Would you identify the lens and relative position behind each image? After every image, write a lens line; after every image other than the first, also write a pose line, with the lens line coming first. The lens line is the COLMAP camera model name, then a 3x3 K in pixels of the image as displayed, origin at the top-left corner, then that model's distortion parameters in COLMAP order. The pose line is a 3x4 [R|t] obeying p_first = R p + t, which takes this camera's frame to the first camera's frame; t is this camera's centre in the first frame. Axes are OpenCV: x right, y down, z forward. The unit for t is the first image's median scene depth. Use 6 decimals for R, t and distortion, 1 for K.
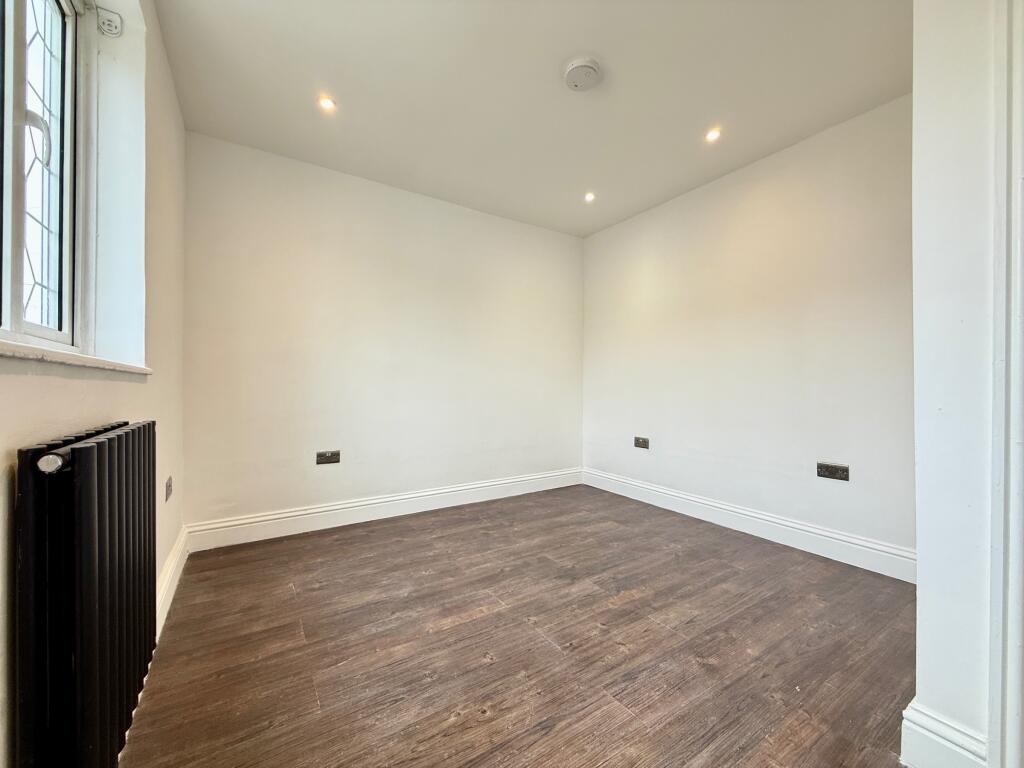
lens RADIAL K [[412.6, 0, 516.2], [0, 412.6, 387.2], [0, 0, 1]] dist [-0.001110, -0.000183]
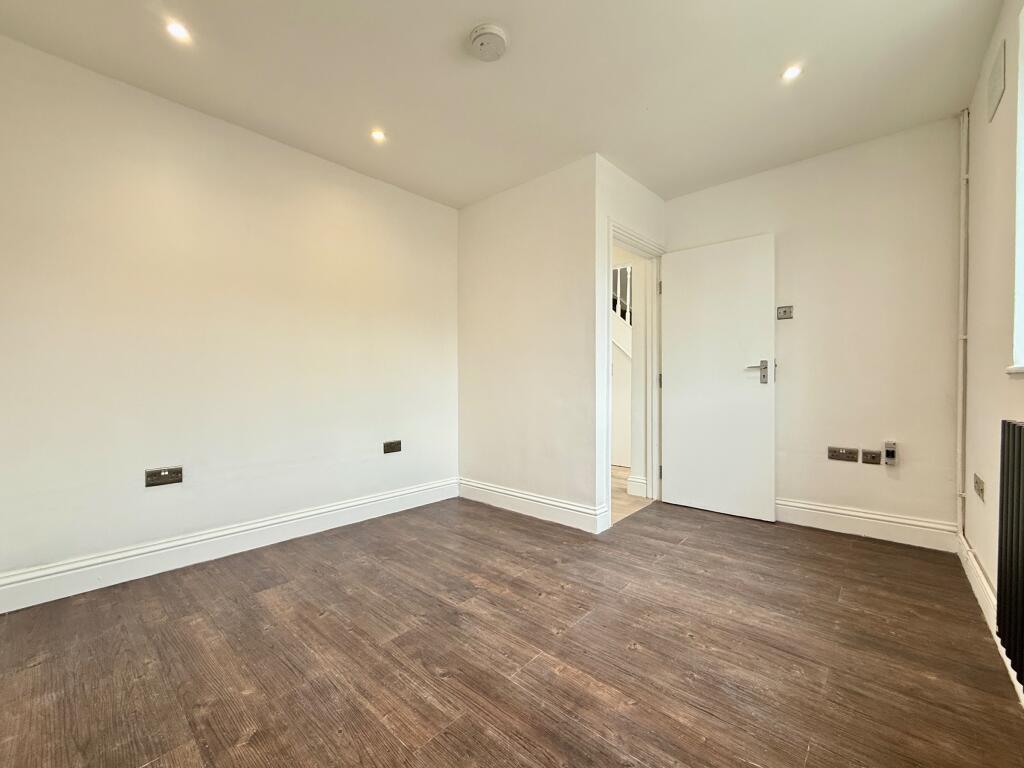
lens RADIAL K [[412.6, 0, 520.0], [0, 412.6, 382.0], [0, 0, 1]] dist [-0.001110, -0.000183]
pose [[-0.258100, -0.005290, 0.966104, -0.727068], [0.002832, 0.999977, 0.006232, -0.009360], [-0.966114, 0.004344, -0.258079, 1.136318]]
